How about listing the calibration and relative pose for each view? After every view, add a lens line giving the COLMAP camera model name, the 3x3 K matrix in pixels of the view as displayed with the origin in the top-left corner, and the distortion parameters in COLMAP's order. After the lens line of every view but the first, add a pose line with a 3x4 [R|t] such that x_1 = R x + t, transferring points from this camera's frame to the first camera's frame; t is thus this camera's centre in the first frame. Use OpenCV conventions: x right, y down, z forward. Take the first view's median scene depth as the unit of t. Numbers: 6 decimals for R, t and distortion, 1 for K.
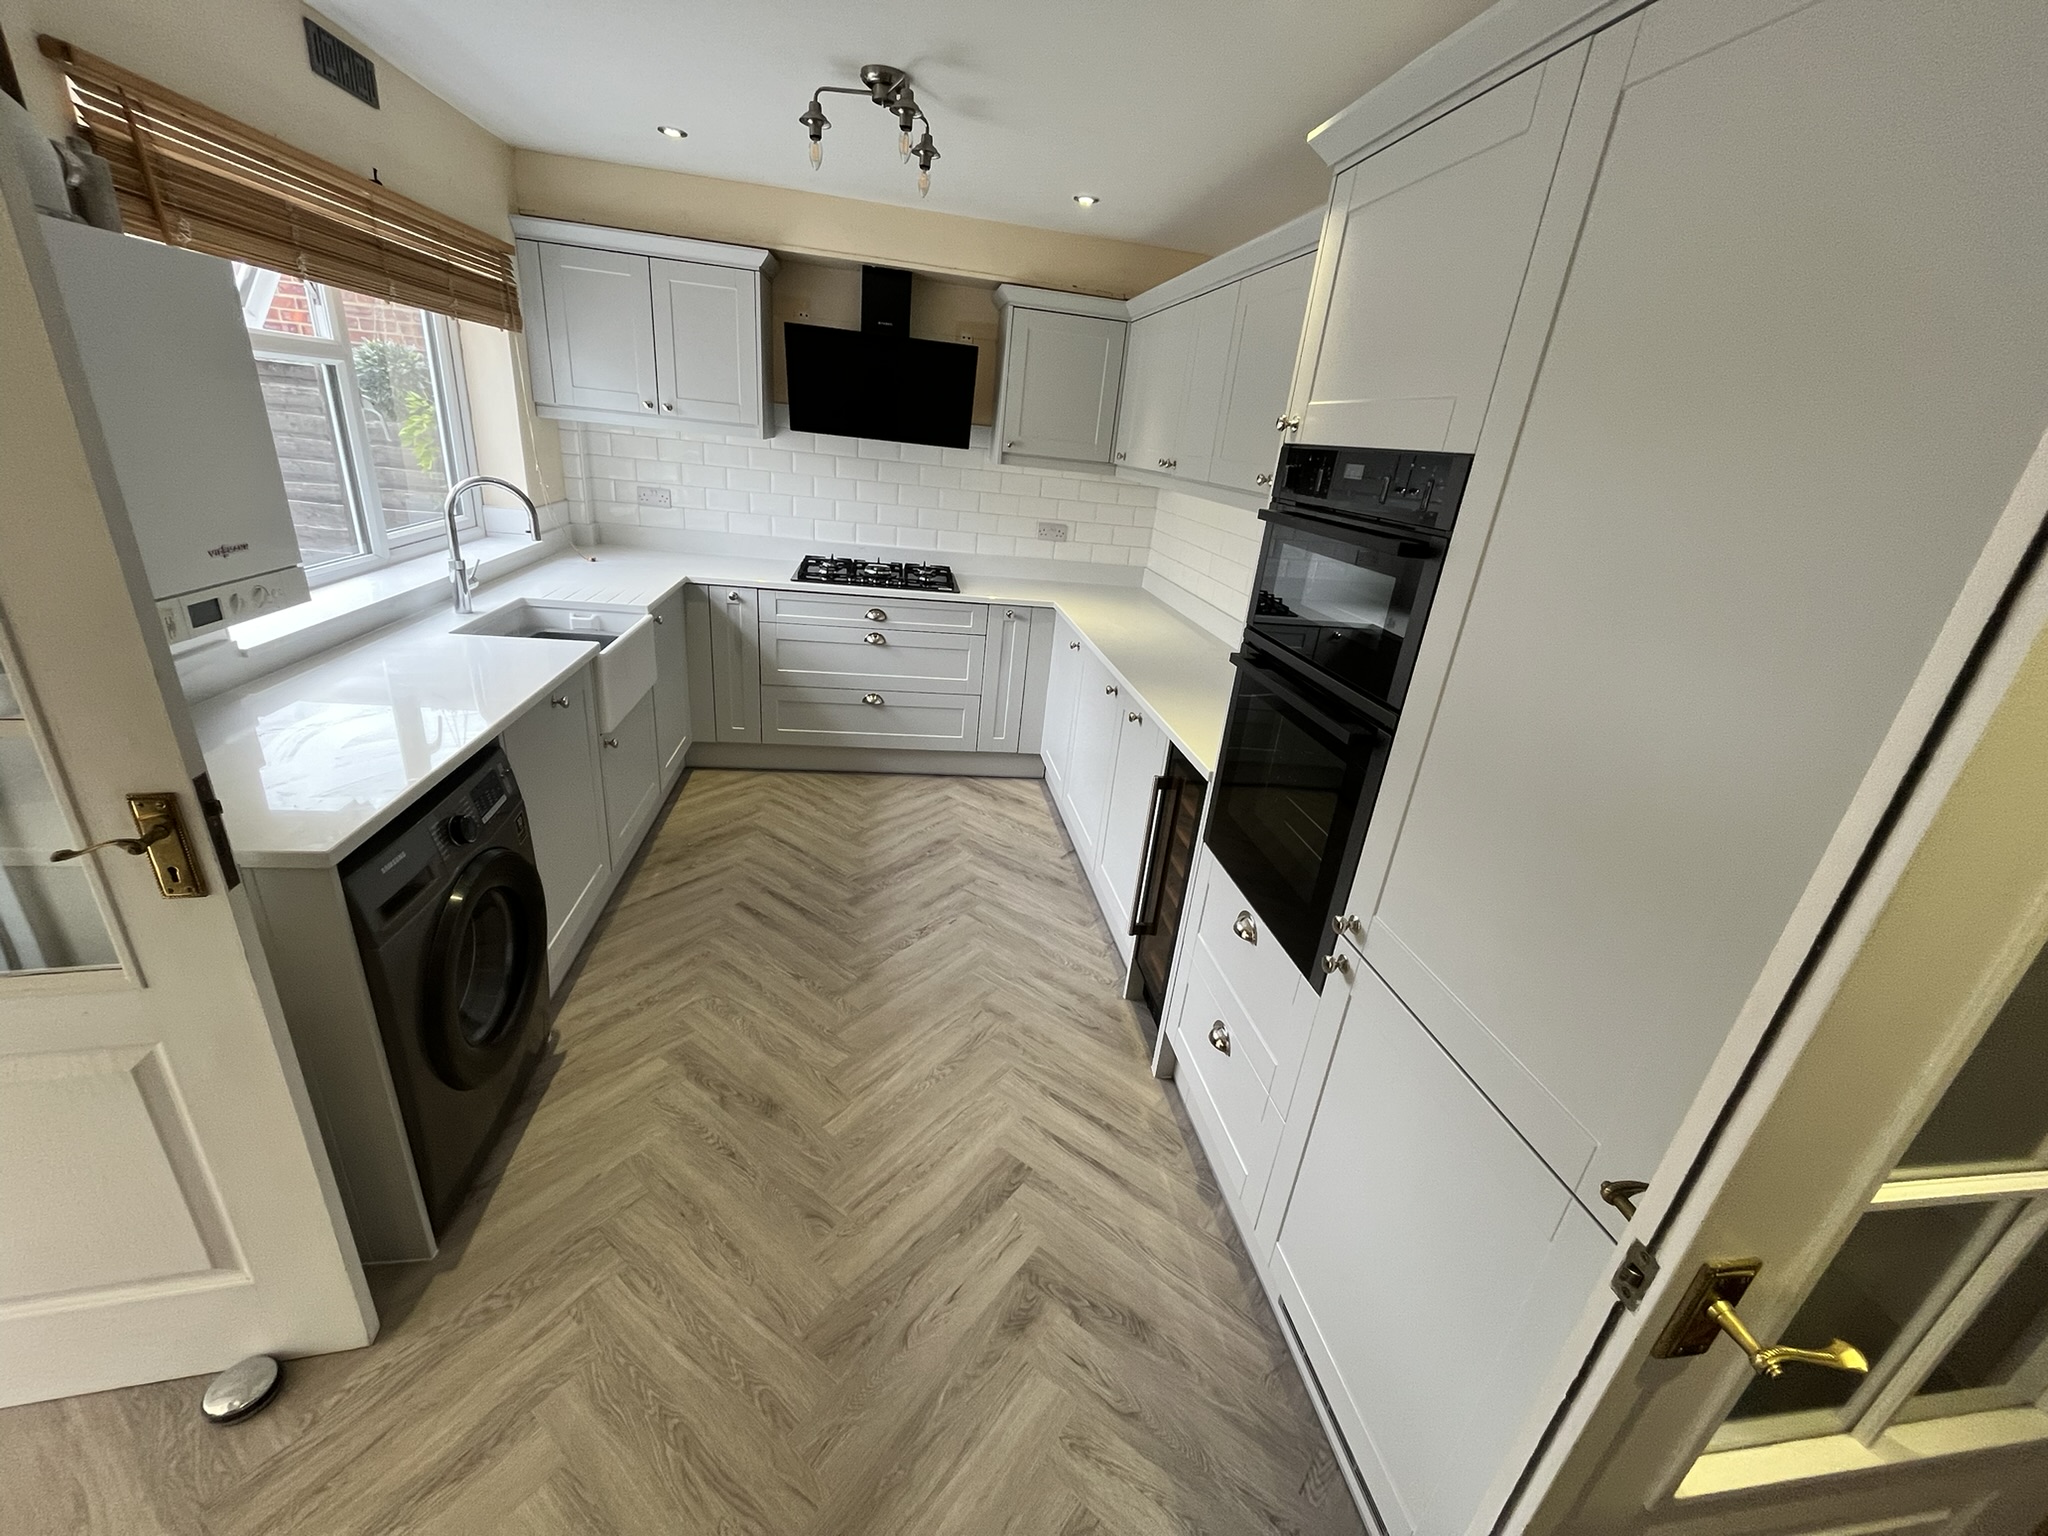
lens RADIAL K [[822.5, 0, 1032.2], [0, 822.5, 774.0], [0, 0, 1]] dist [-0.004248, 0.000097]
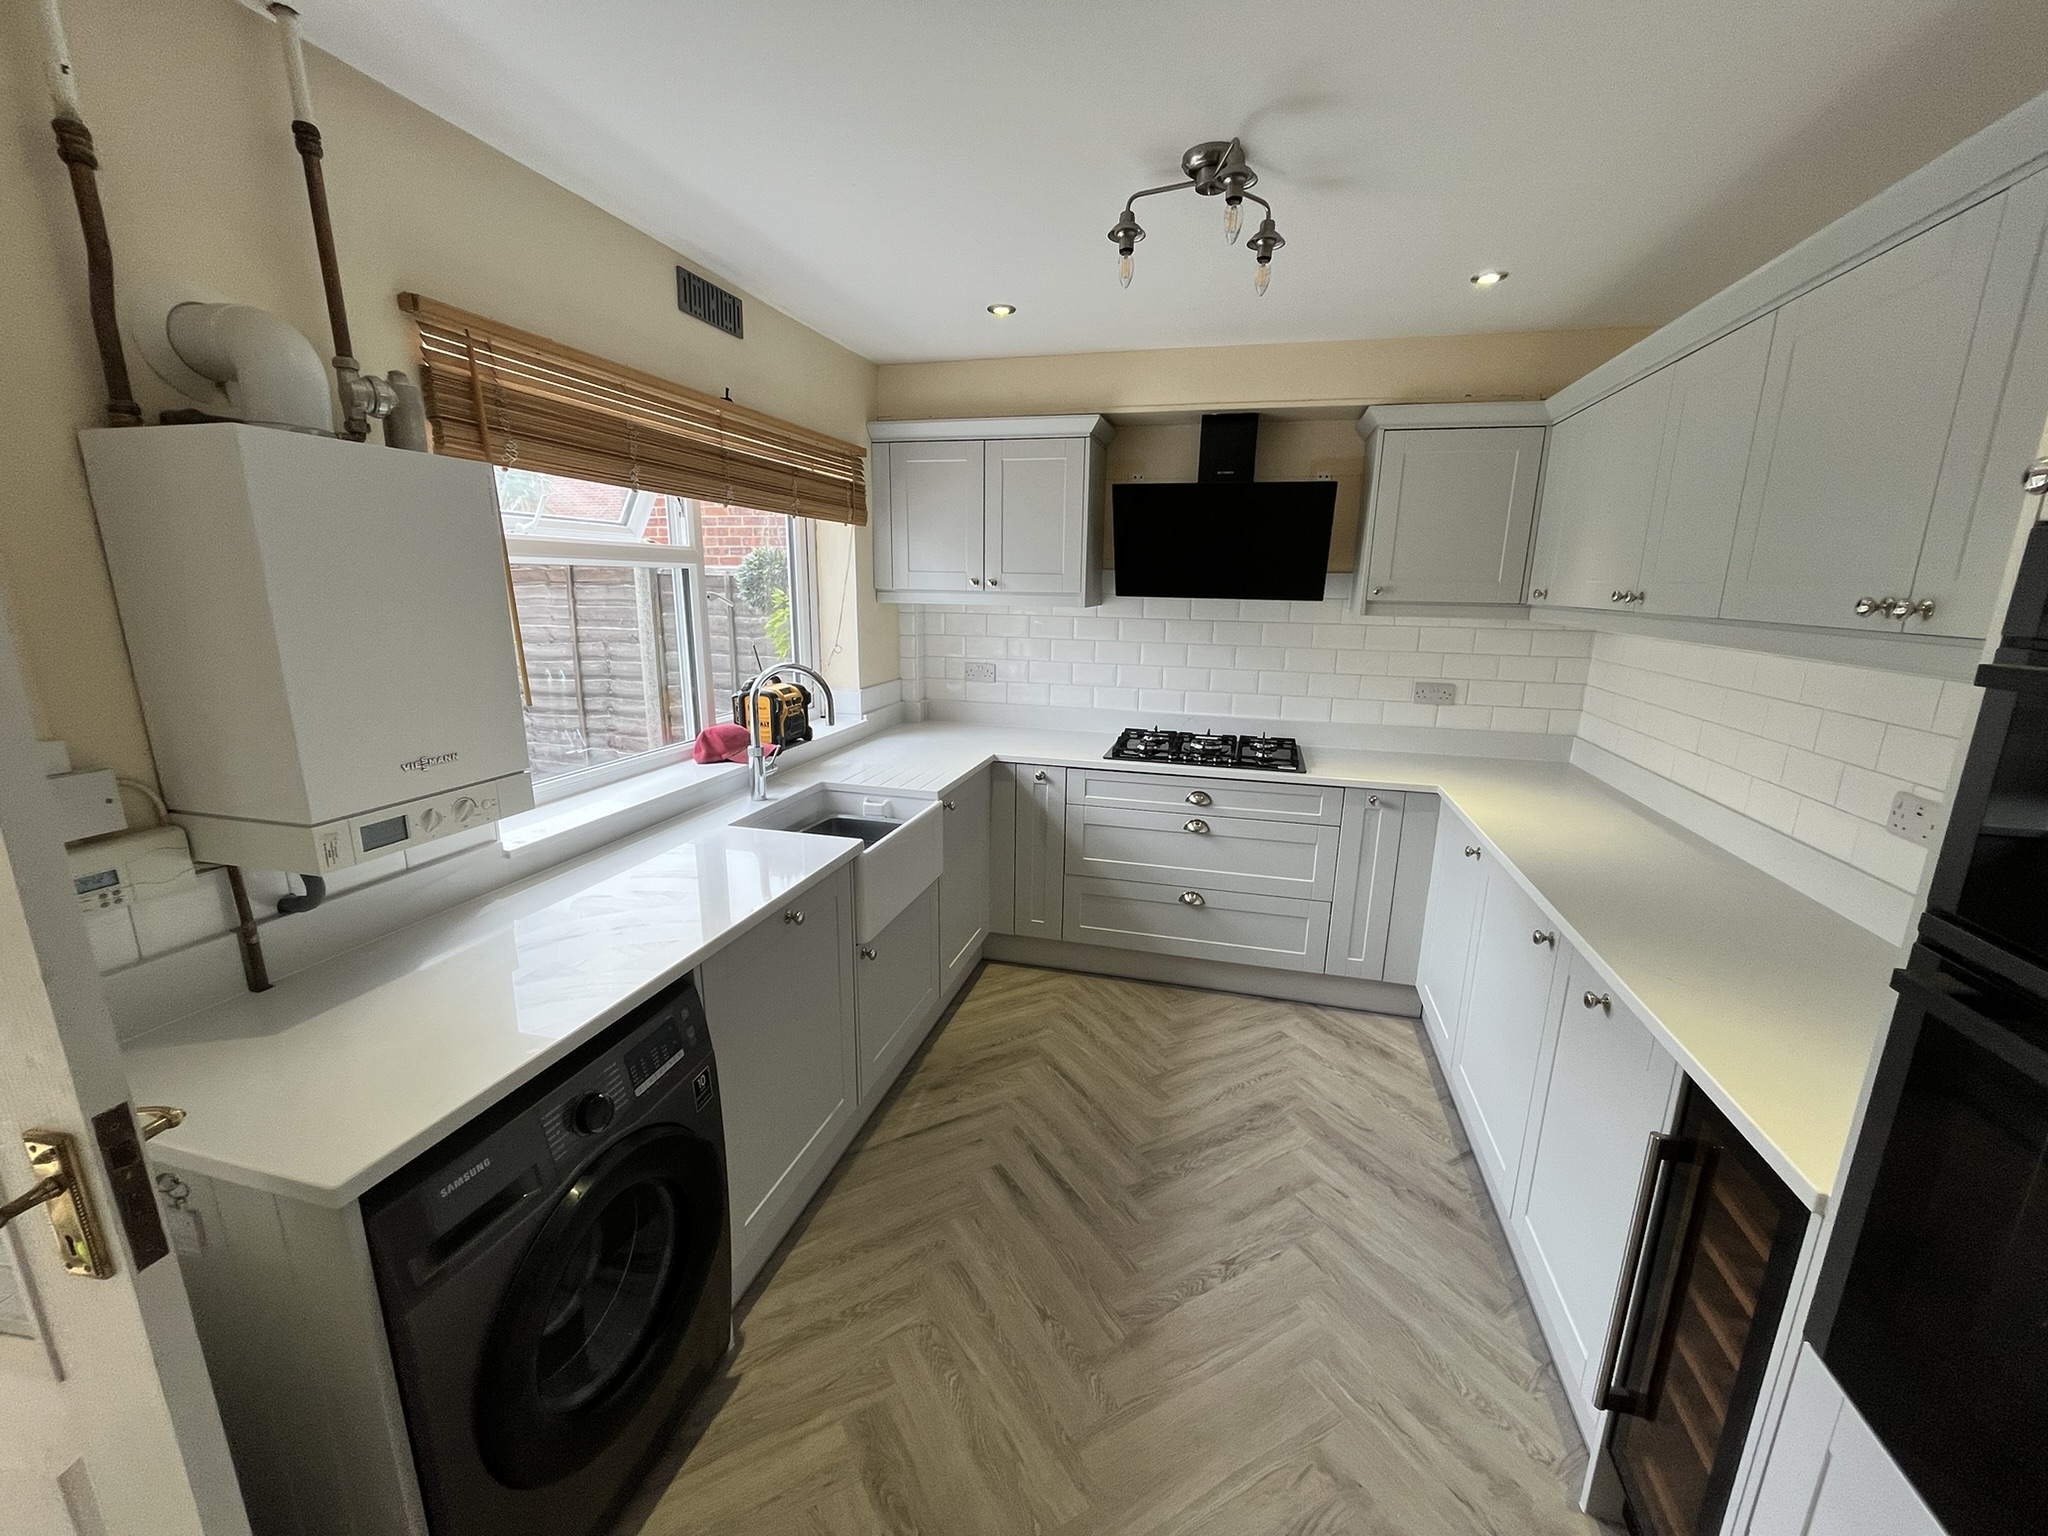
lens RADIAL K [[822.5, 0, 1031.8], [0, 822.5, 774.0], [0, 0, 1]] dist [-0.004248, 0.000097]
pose [[0.912054, 0.009283, -0.409965, -0.006314], [-0.084255, 0.982656, -0.165193, -0.102121], [0.401321, 0.185207, 0.897017, 0.281382]]
